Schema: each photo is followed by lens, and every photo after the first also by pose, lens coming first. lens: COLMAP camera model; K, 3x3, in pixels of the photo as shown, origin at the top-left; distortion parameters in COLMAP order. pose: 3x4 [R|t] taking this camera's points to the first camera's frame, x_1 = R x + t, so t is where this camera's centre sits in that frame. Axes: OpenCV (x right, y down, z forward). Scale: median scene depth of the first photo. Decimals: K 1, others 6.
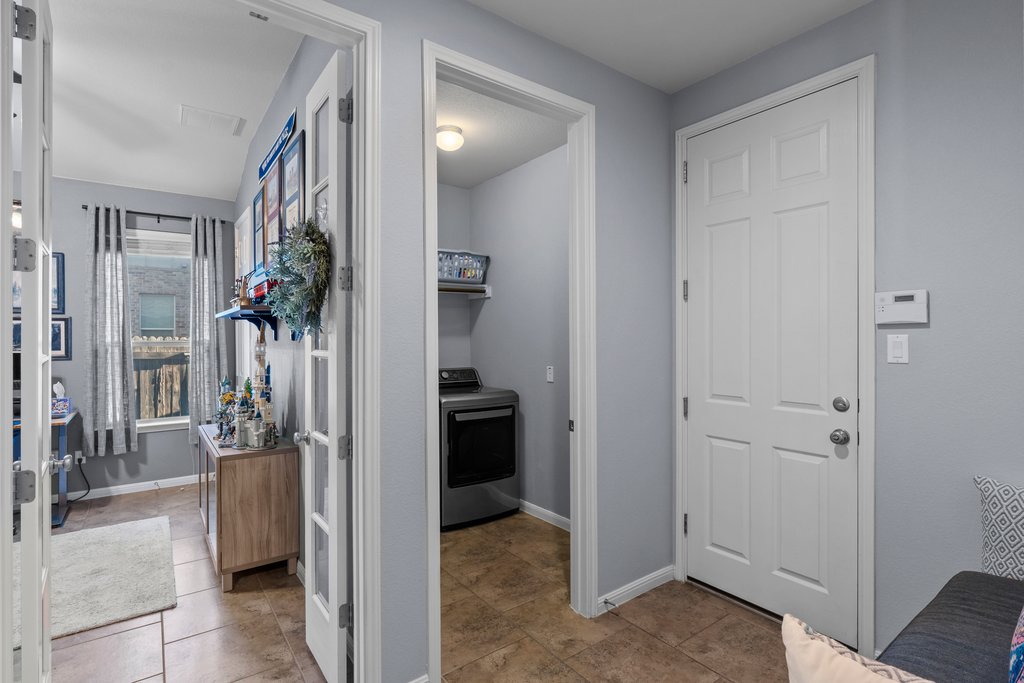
lens RADIAL K [[504.8, 0, 517.8], [0, 504.8, 339.9], [0, 0, 1]] dist [0.001724, 0.000878]
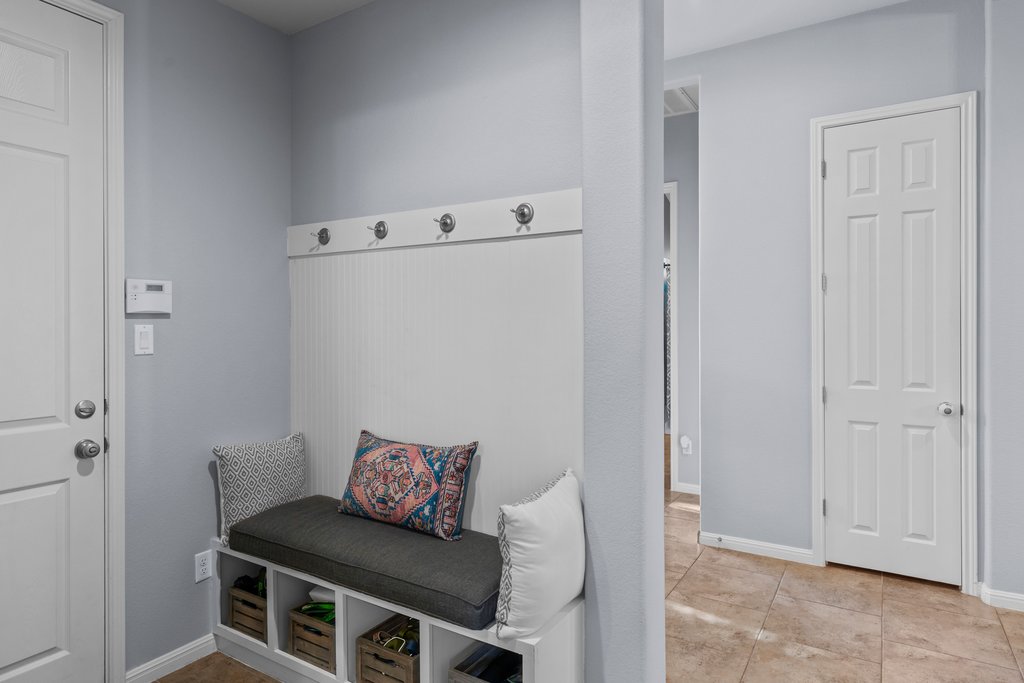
lens RADIAL K [[602.0, 0, 514.7], [0, 602.0, 334.9], [0, 0, 1]] dist [-0.009131, 0.004442]
pose [[-0.382689, -0.006143, 0.923857, -0.270946], [0.008943, 0.999906, 0.010353, 0.001467], [-0.923834, 0.012224, -0.382598, 0.376743]]
